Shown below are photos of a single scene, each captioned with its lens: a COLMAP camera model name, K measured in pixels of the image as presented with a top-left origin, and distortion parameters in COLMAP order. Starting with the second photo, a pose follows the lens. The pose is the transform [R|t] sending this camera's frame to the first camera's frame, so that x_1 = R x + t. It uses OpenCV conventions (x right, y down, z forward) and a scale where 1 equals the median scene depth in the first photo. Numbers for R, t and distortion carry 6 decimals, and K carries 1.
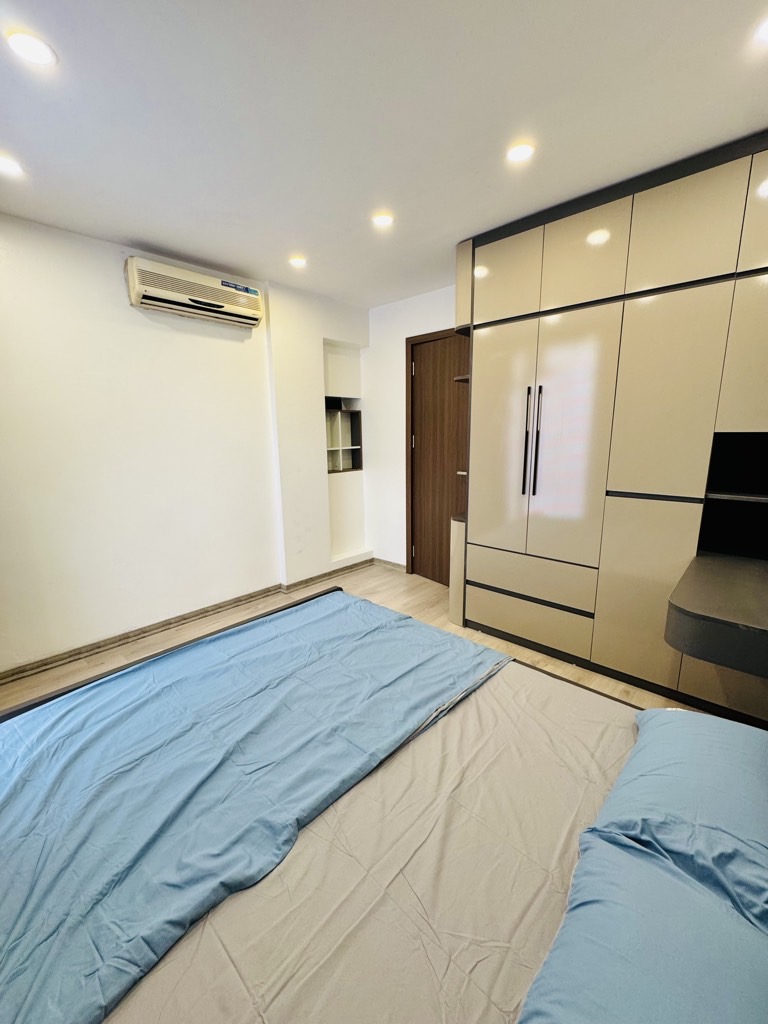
lens RADIAL K [[409.8, 0, 384.0], [0, 409.8, 512.0], [0, 0, 1]] dist [-0.006478, 0.001318]
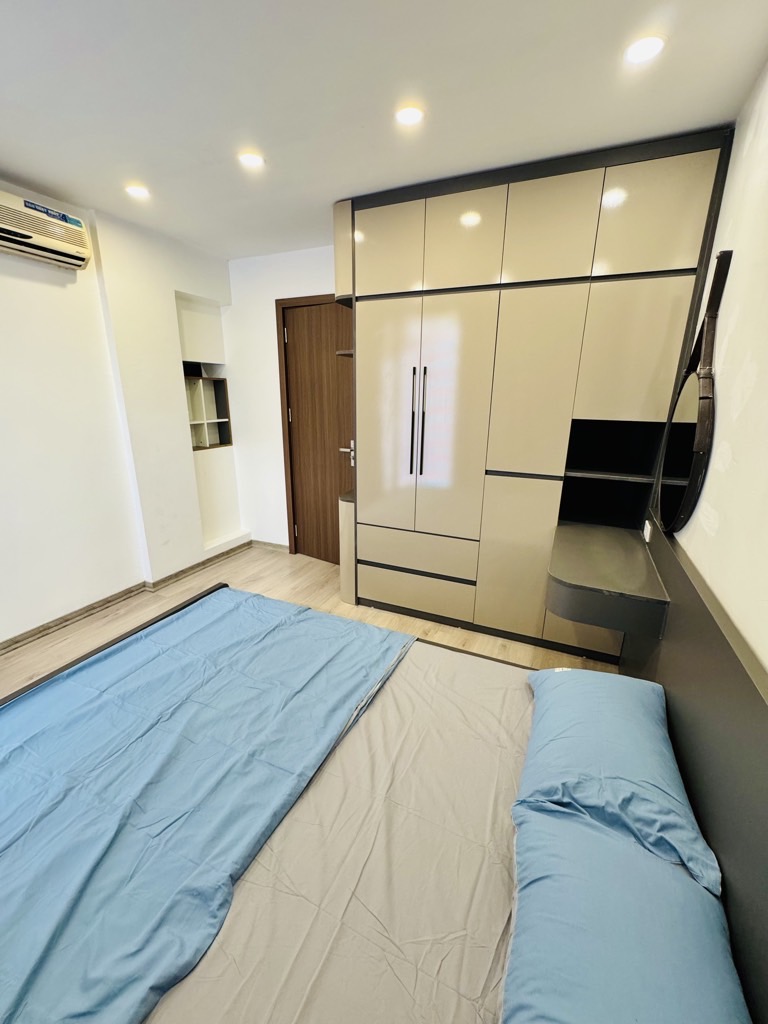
lens RADIAL K [[409.8, 0, 384.0], [0, 409.8, 512.0], [0, 0, 1]] dist [-0.006478, 0.001318]
pose [[0.946784, -0.067000, 0.314818, -0.068160], [0.039584, 0.994907, 0.092694, -0.060198], [-0.319425, -0.075300, 0.944615, 0.061339]]
